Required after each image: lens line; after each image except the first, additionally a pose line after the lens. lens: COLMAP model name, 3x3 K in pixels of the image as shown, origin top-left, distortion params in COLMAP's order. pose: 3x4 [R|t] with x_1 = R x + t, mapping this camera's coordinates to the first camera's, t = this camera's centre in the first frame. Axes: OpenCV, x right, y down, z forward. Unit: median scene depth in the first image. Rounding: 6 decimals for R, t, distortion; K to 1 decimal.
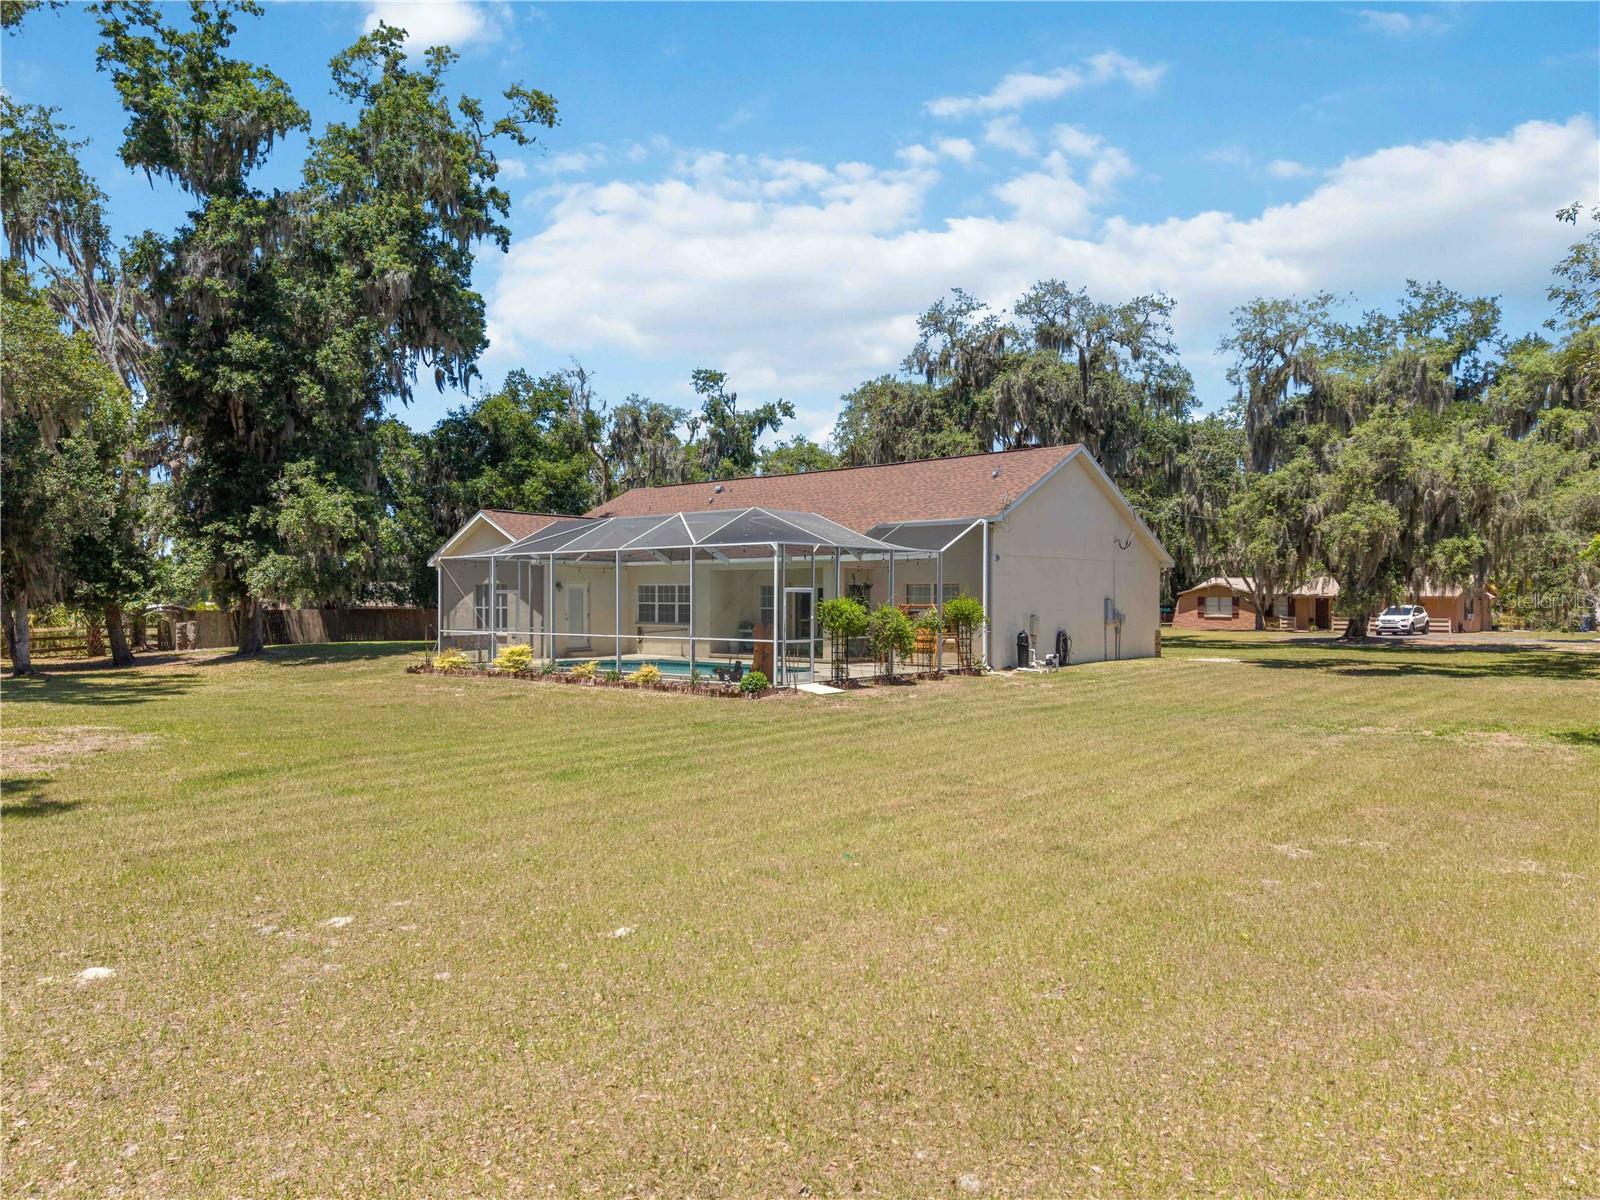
lens RADIAL K [[1127.6, 0, 800.7], [0, 1127.6, 616.1], [0, 0, 1]] dist [0.019904, -0.006034]
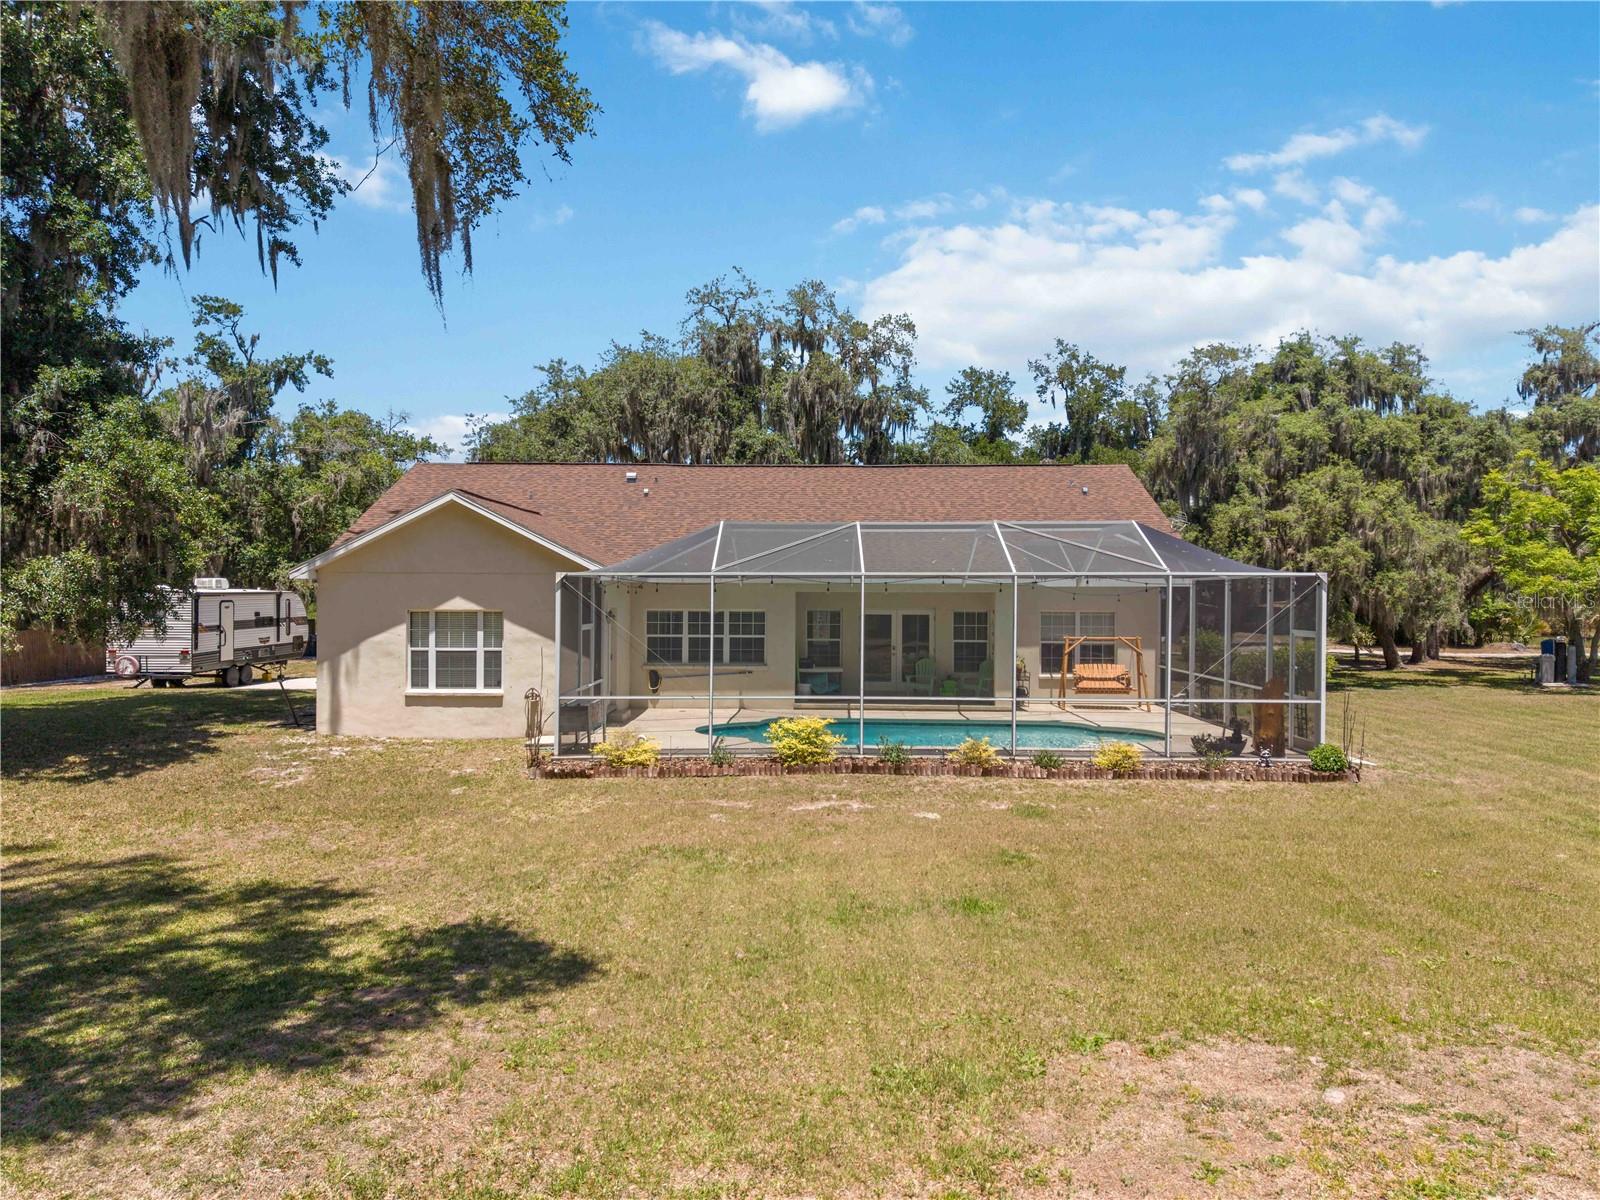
lens RADIAL K [[1064.9, 0, 804.6], [0, 1064.9, 598.2], [0, 0, 1]] dist [0.019806, -0.008148]
pose [[0.760200, -0.002880, 0.649683, -0.223678], [0.004530, 0.999989, -0.000867, -0.015047], [-0.649674, 0.003603, 0.760205, 0.188255]]
